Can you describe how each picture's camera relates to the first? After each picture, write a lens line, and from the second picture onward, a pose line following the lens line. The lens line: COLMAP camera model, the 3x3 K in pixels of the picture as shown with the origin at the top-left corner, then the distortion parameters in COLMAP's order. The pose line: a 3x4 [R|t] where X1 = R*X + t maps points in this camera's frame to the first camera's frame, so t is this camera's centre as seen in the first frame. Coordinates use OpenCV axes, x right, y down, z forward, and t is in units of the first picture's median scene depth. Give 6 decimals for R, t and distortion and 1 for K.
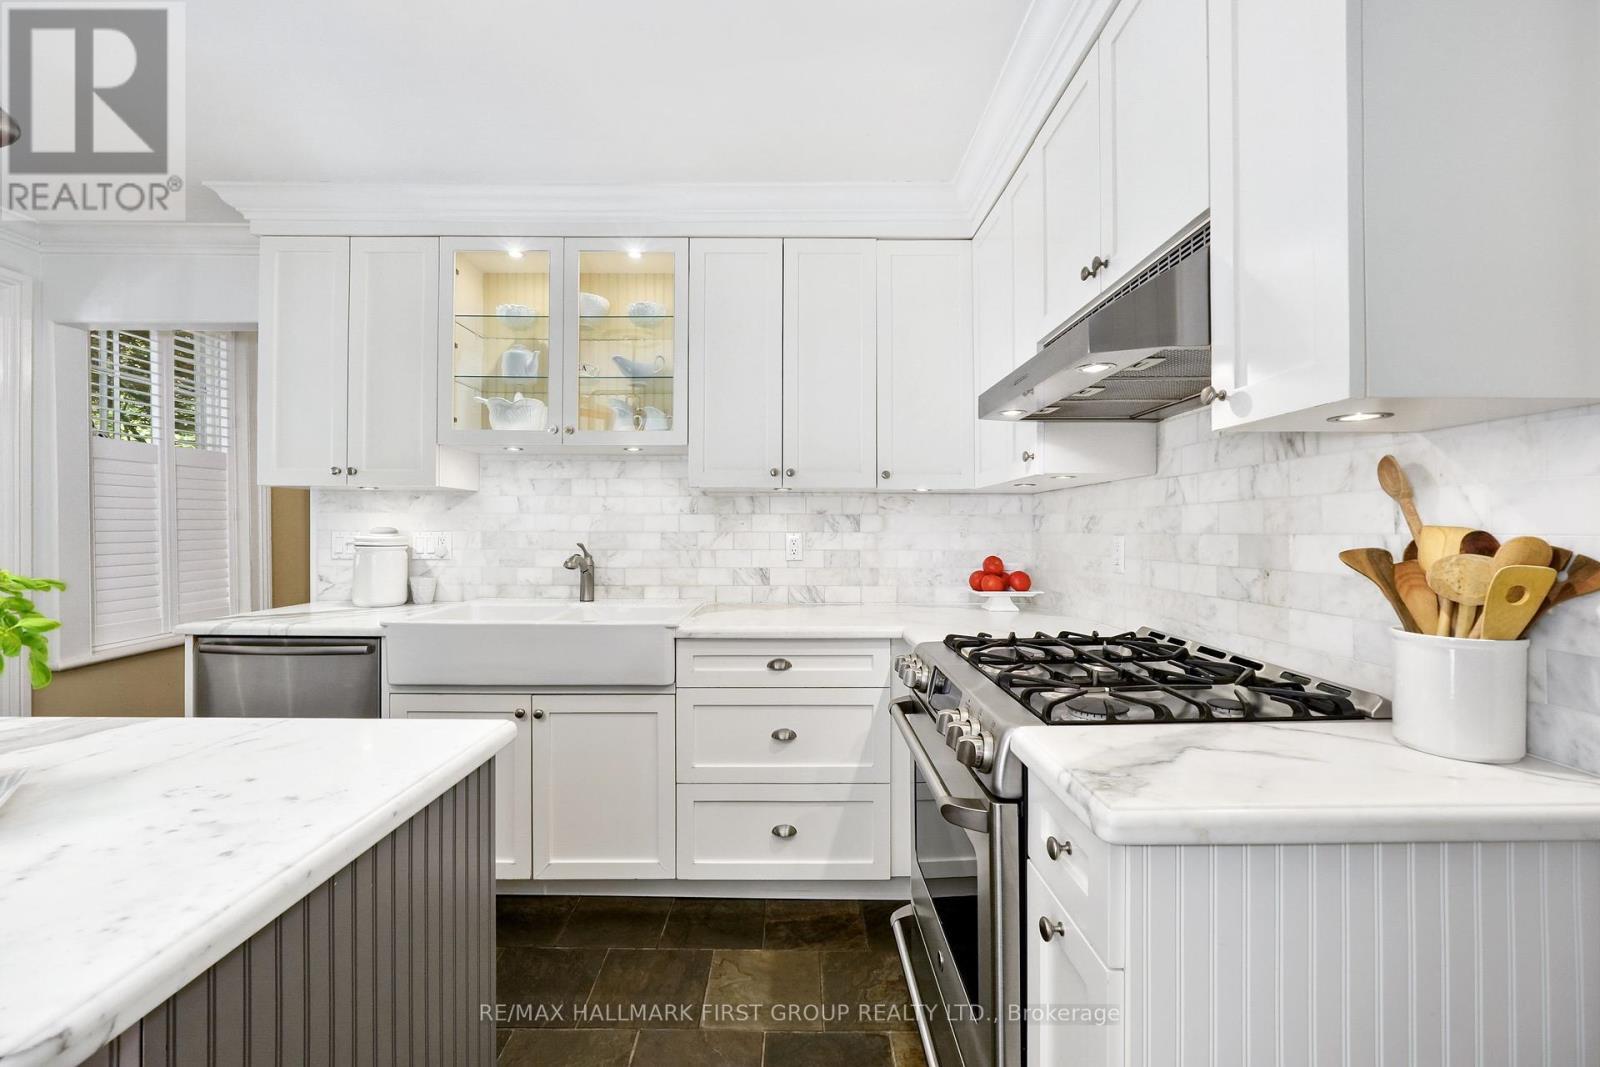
lens RADIAL K [[666.7, 0, 805.5], [0, 666.7, 523.1], [0, 0, 1]] dist [-0.012349, 0.000874]
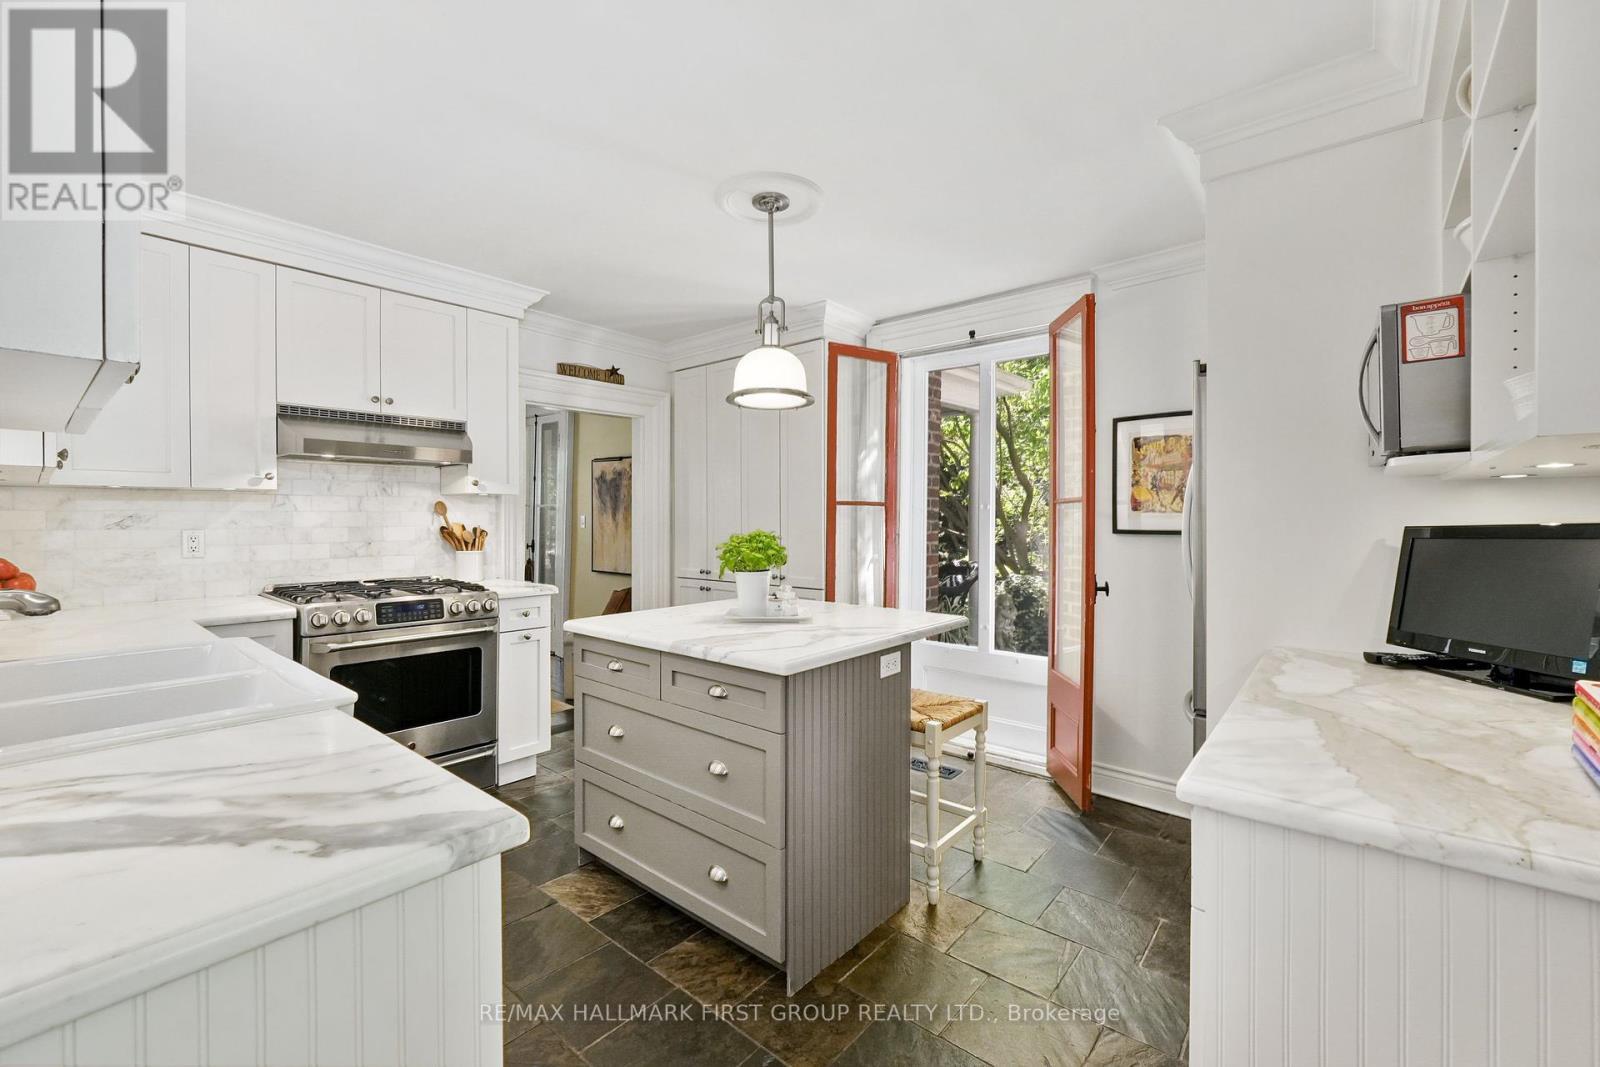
lens RADIAL K [[666.7, 0, 800.3], [0, 666.7, 527.9], [0, 0, 1]] dist [-0.012349, 0.000874]
pose [[-0.763045, -0.001540, 0.646344, -1.885921], [-0.002262, 0.999997, -0.000288, 0.017399], [-0.646342, -0.001682, -0.763046, 1.712794]]
